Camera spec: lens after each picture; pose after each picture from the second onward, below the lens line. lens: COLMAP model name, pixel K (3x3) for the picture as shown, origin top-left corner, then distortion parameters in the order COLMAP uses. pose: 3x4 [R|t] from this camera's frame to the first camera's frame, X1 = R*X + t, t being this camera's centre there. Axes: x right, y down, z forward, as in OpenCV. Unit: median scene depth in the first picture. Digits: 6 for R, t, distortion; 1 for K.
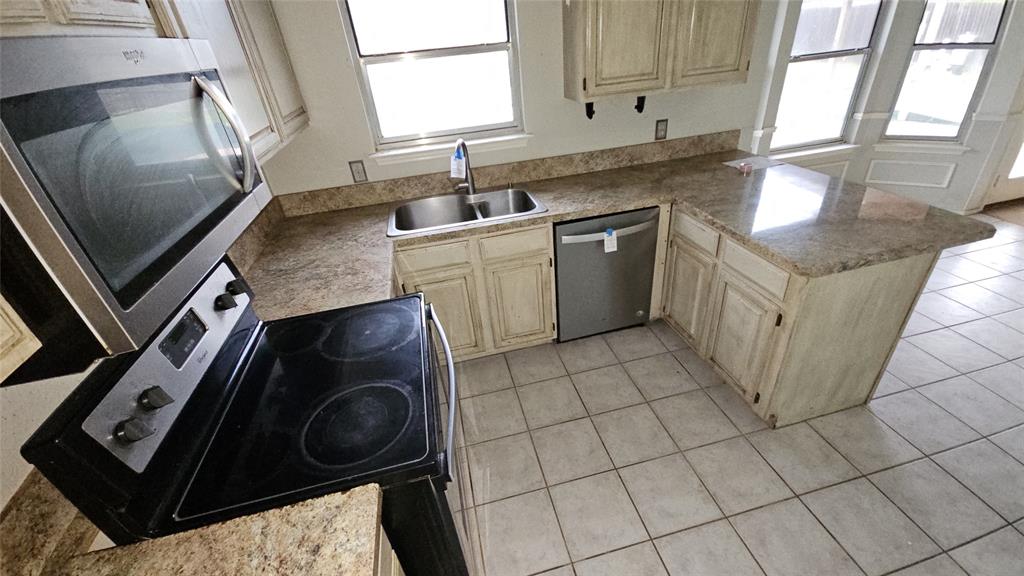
lens RADIAL K [[416.7, 0, 516.0], [0, 416.7, 294.5], [0, 0, 1]] dist [0.001584, -0.004609]
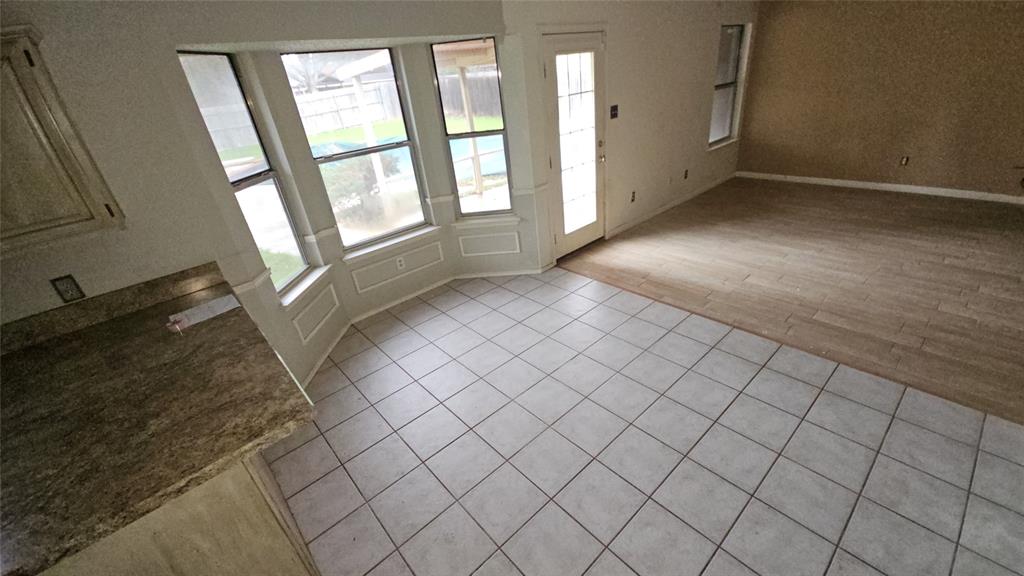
lens RADIAL K [[416.7, 0, 520.5], [0, 416.7, 290.9], [0, 0, 1]] dist [0.001584, -0.004609]
pose [[0.874402, -0.226125, 0.429288, 0.768750], [0.273649, 0.960451, -0.051474, -0.145428], [-0.400671, 0.162483, 0.901700, 0.028703]]
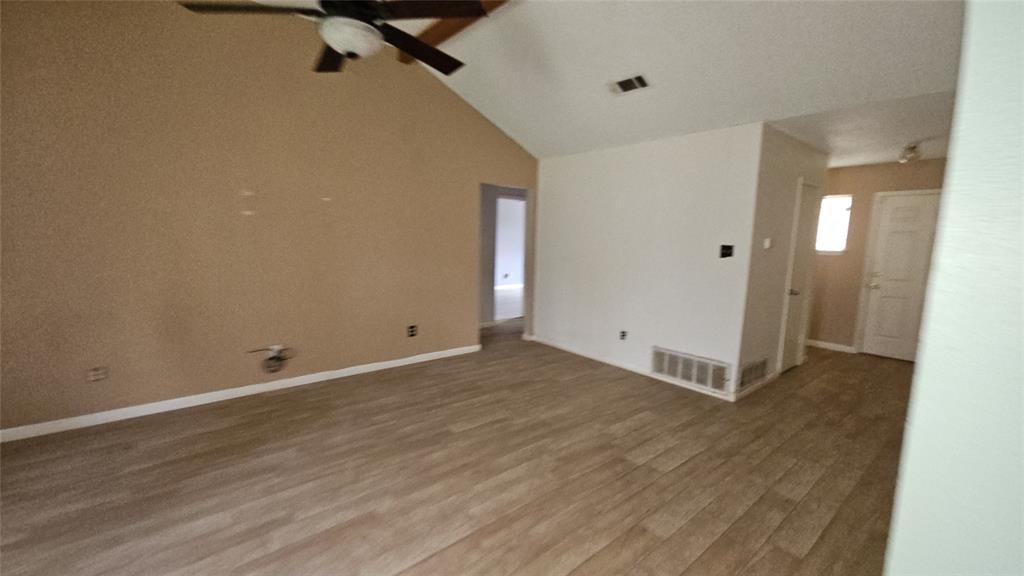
lens RADIAL K [[416.7, 0, 516.8], [0, 416.7, 292.7], [0, 0, 1]] dist [0.001584, -0.004609]
pose [[-0.451746, -0.047436, 0.890885, 1.784092], [0.480258, 0.828620, 0.287648, -0.302147], [-0.751850, 0.557798, -0.351544, 0.375471]]
